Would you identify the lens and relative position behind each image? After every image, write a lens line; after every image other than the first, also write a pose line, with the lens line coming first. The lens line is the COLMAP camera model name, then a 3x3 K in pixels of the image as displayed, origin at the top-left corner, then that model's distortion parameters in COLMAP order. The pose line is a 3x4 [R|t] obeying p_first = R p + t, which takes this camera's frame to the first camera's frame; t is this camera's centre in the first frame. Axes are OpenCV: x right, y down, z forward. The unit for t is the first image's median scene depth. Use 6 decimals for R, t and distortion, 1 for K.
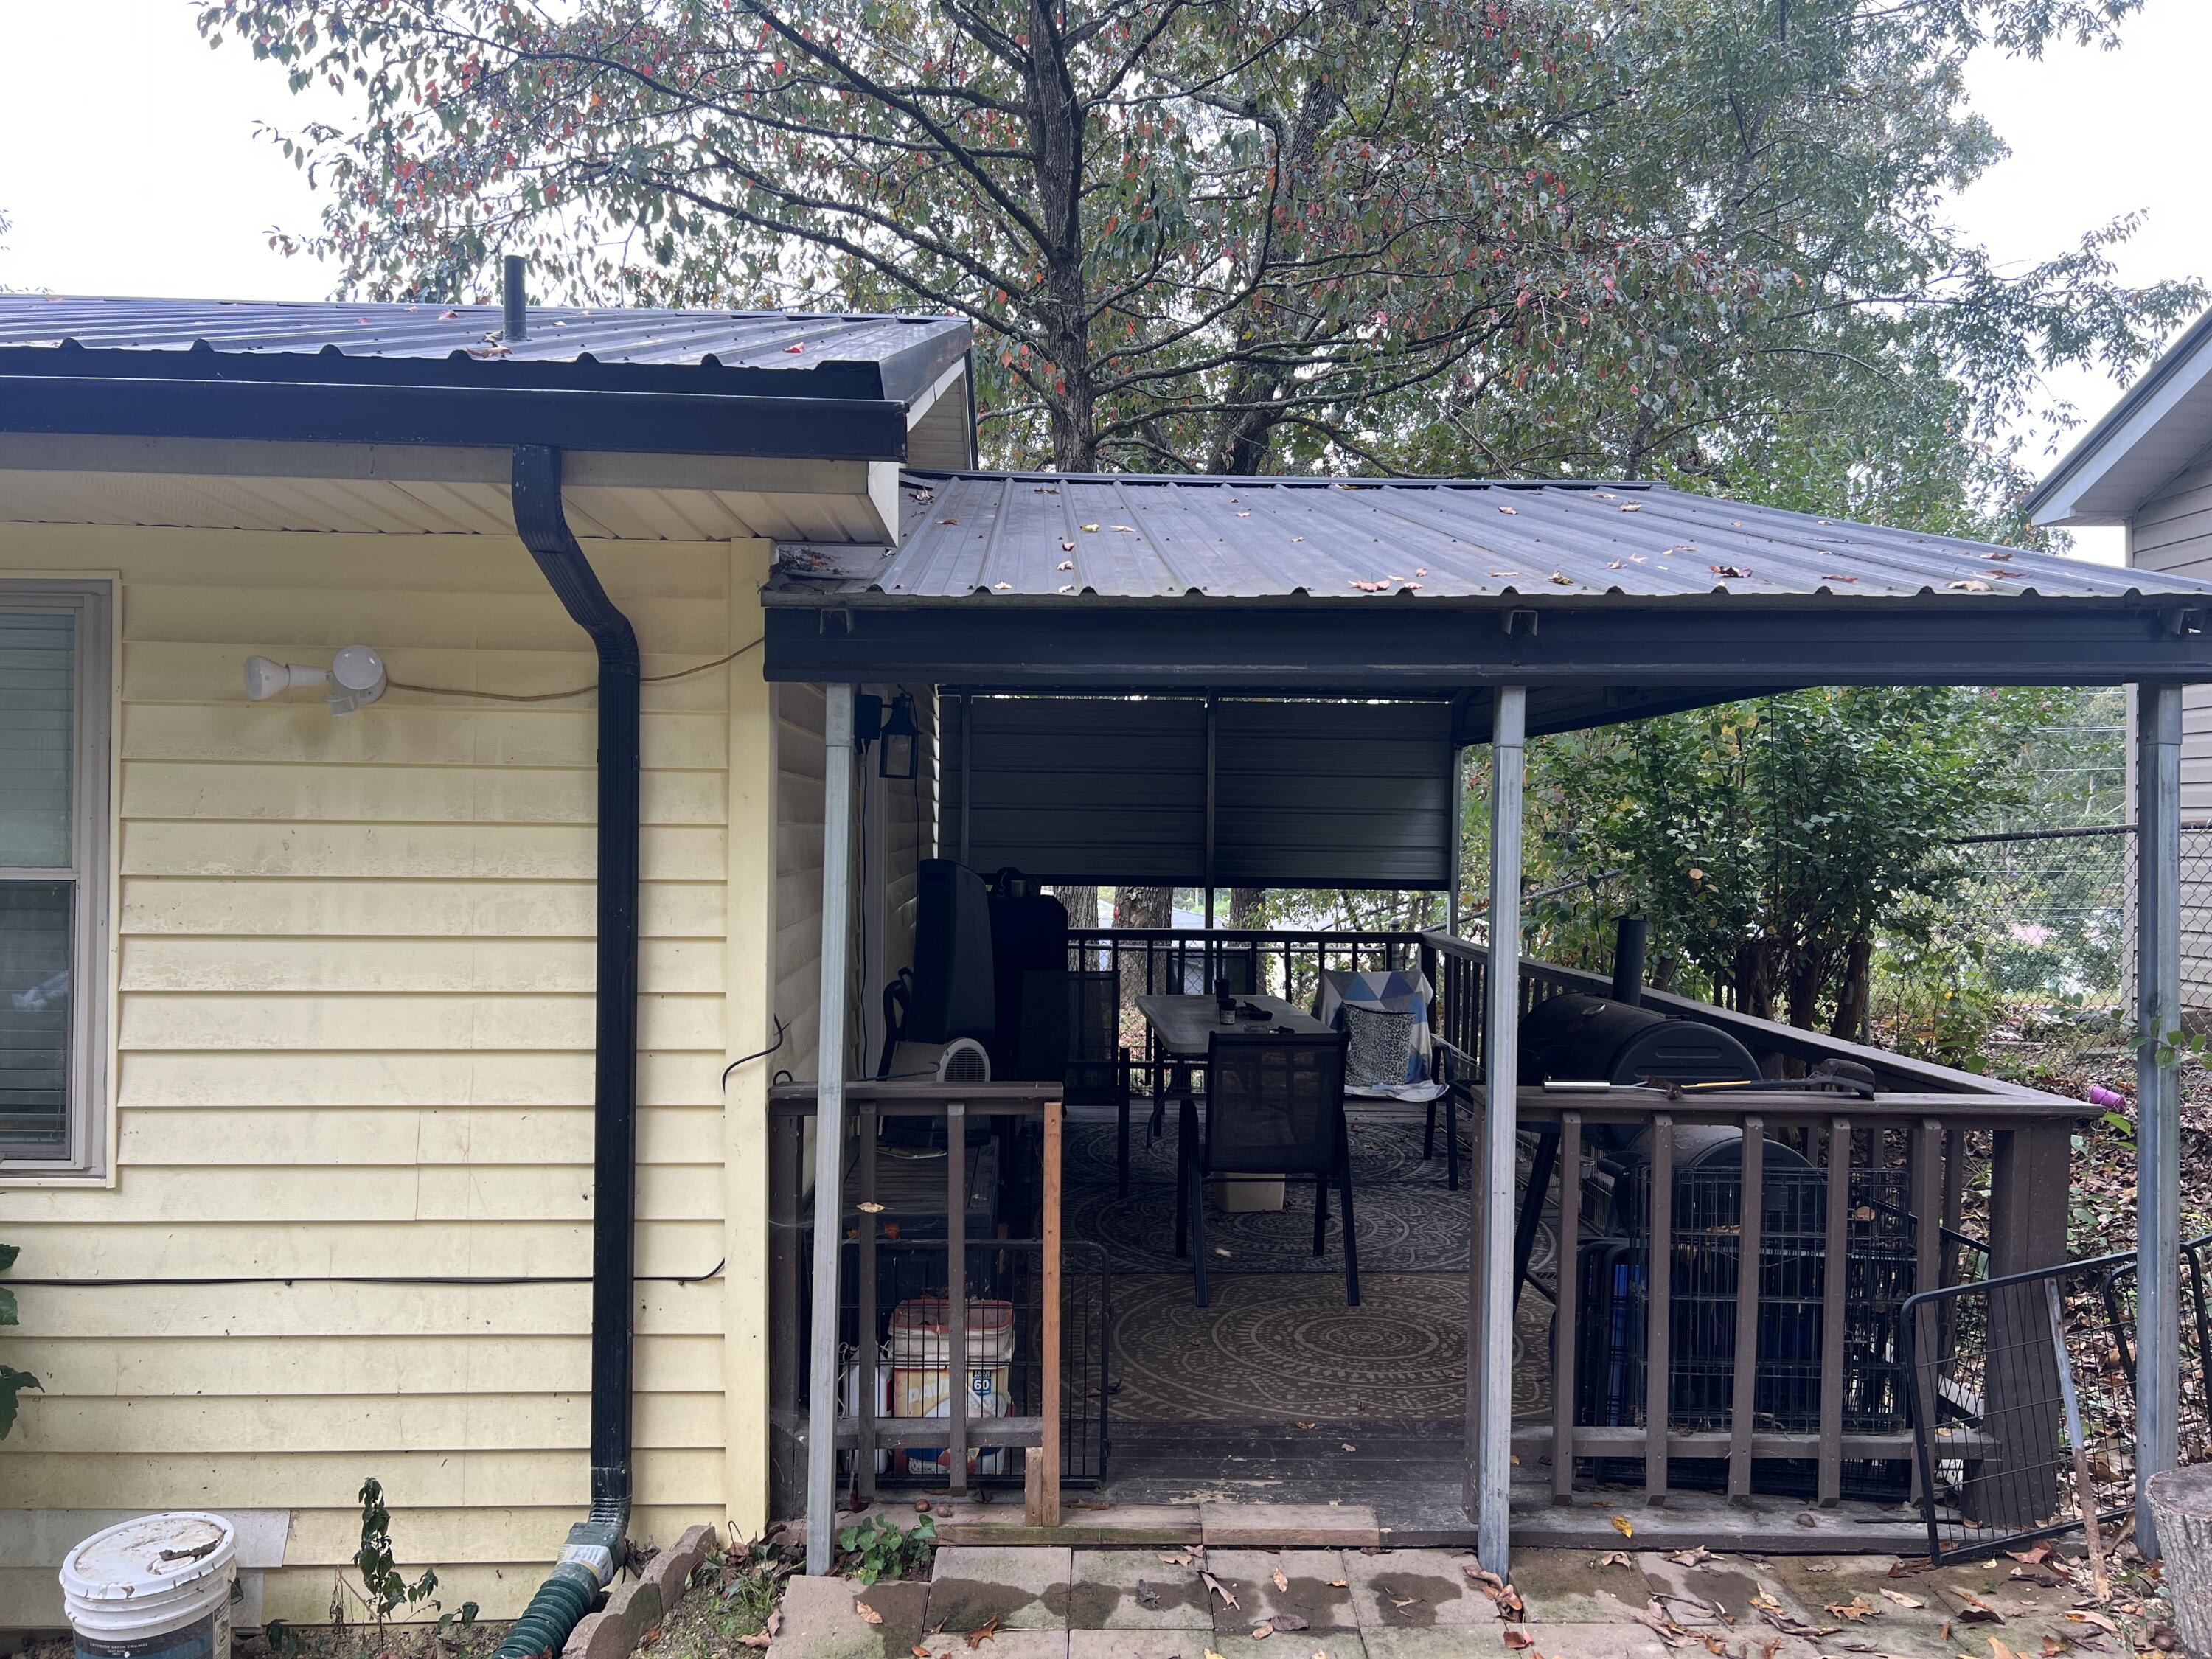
lens RADIAL K [[1672.6, 0, 1101.1], [0, 1672.6, 830.4], [0, 0, 1]] dist [0.047932, -0.044968]
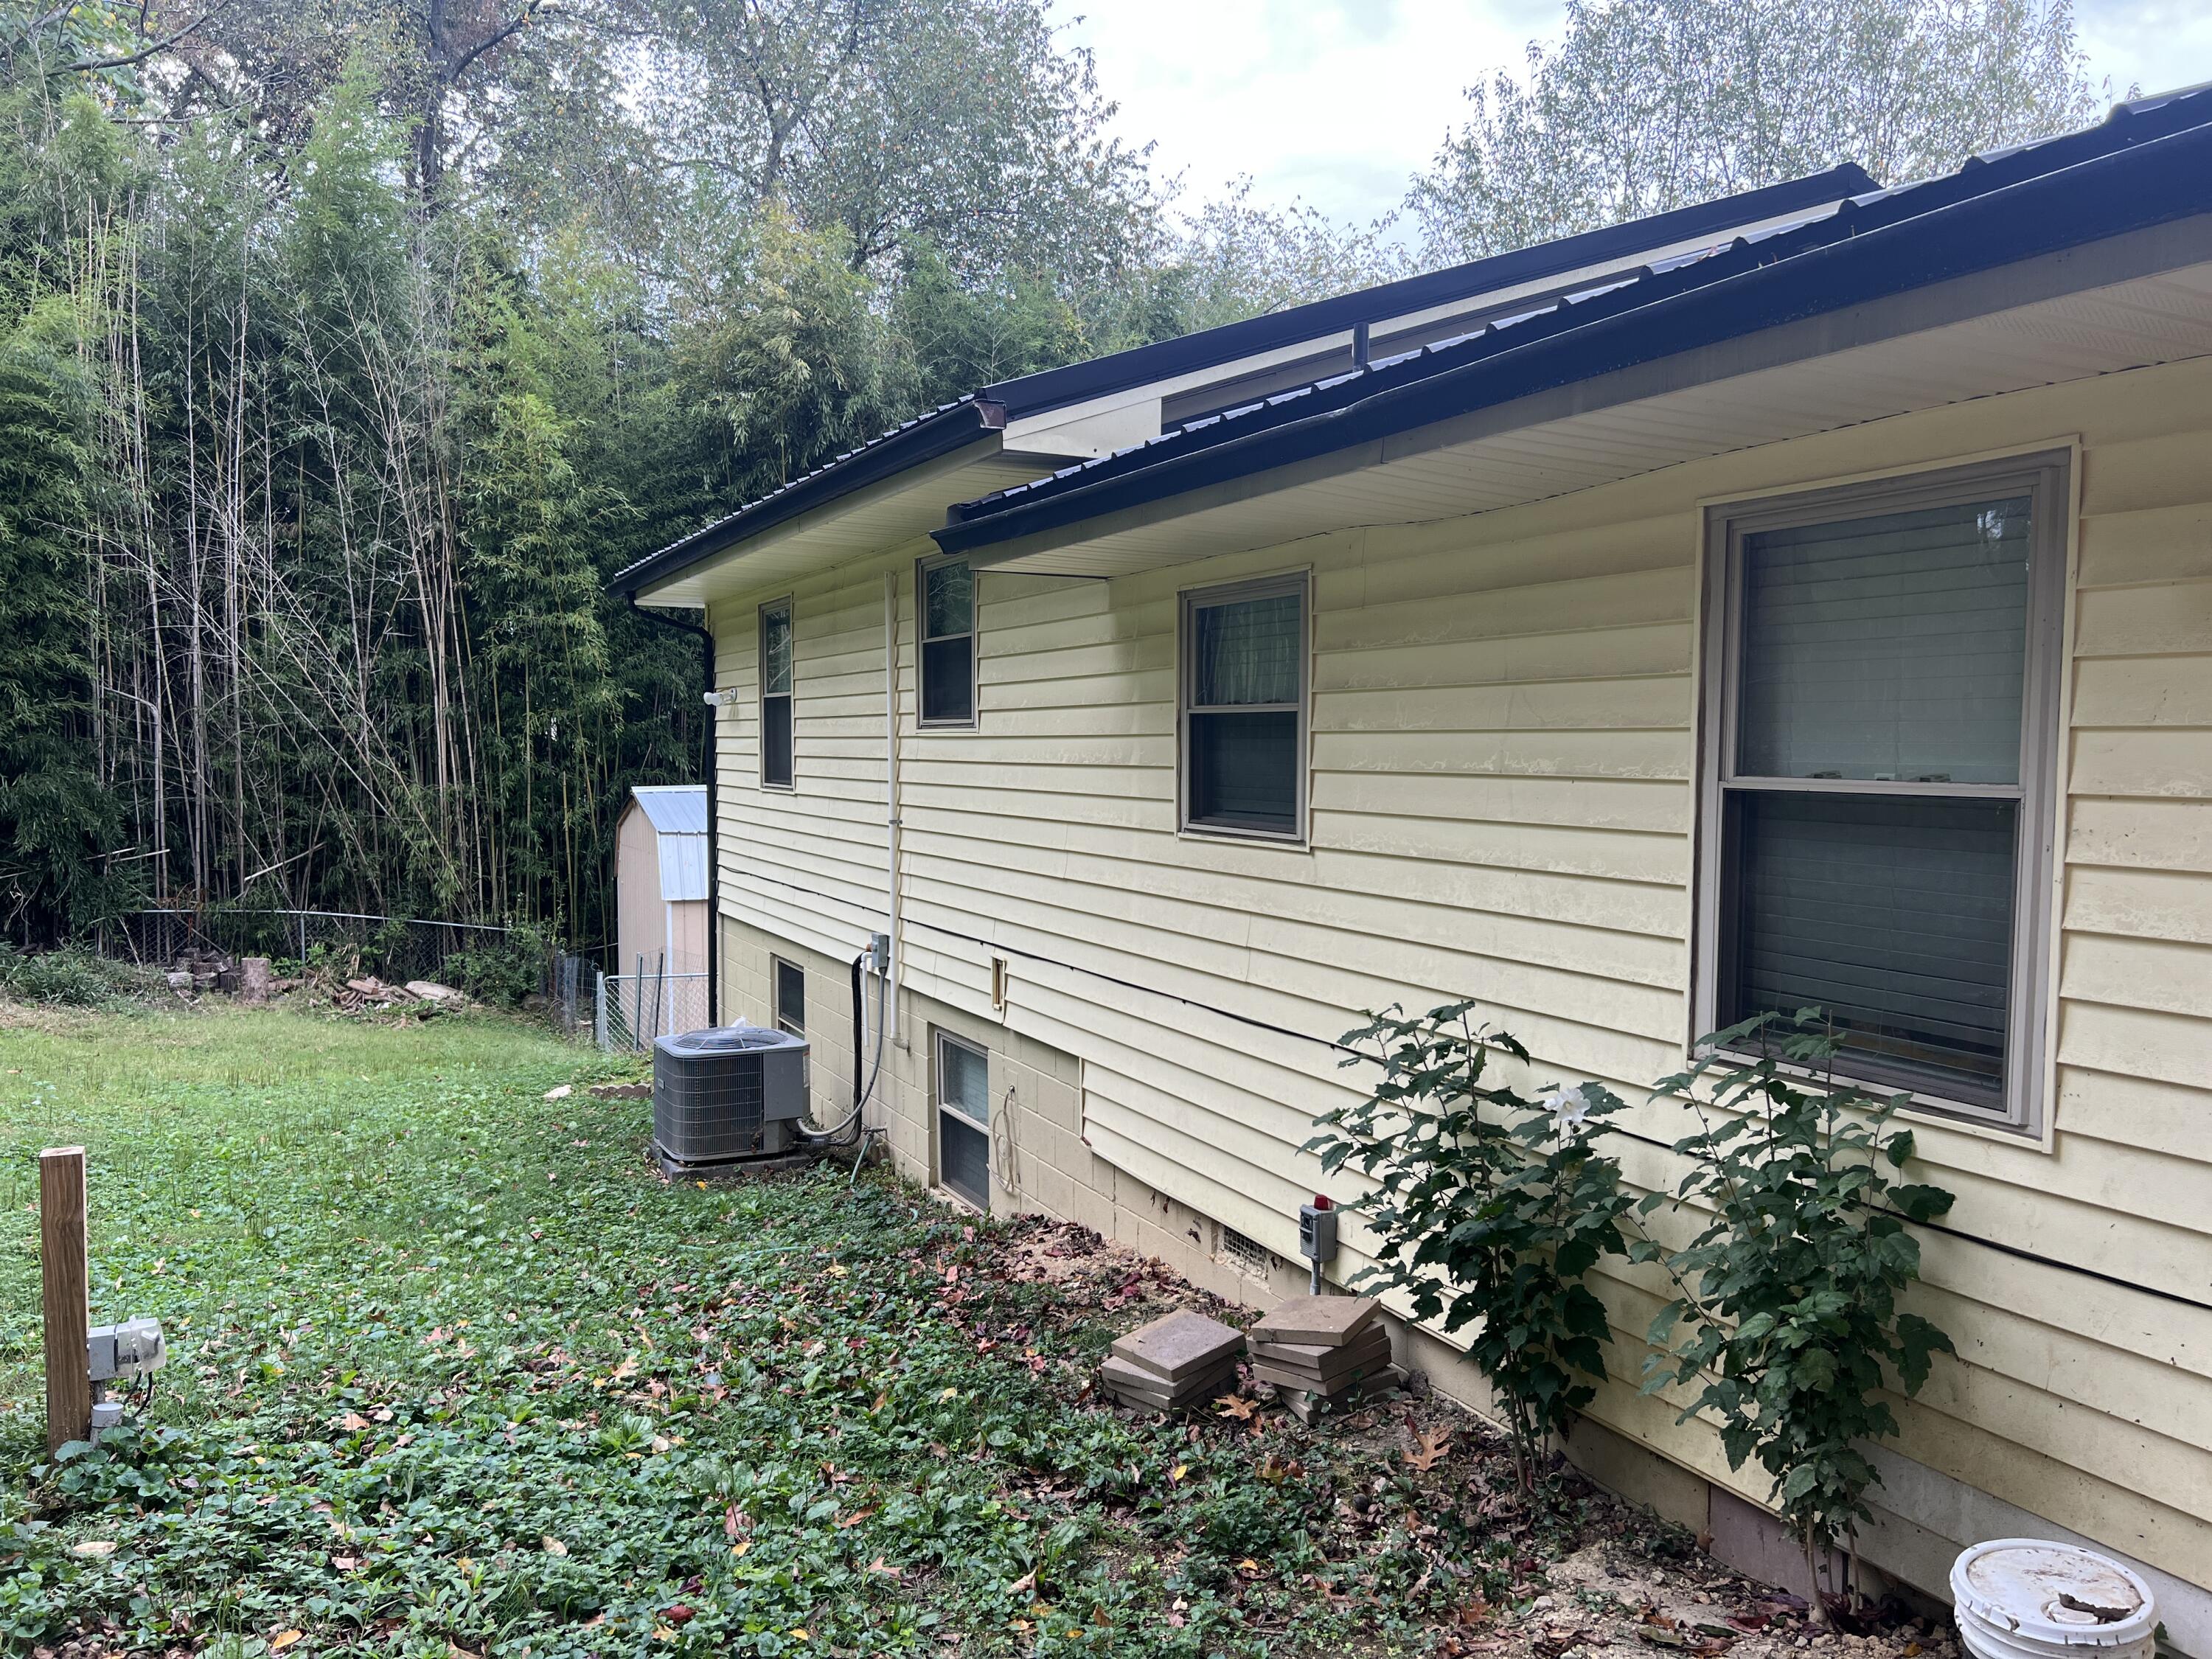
lens RADIAL K [[1672.6, 0, 1114.5], [0, 1672.6, 847.1], [0, 0, 1]] dist [0.047932, -0.044968]
pose [[0.402726, 0.046135, -0.914157, 0.009093], [-0.002557, 0.998782, 0.049280, 0.012407], [0.915317, -0.017509, 0.402354, 0.213684]]
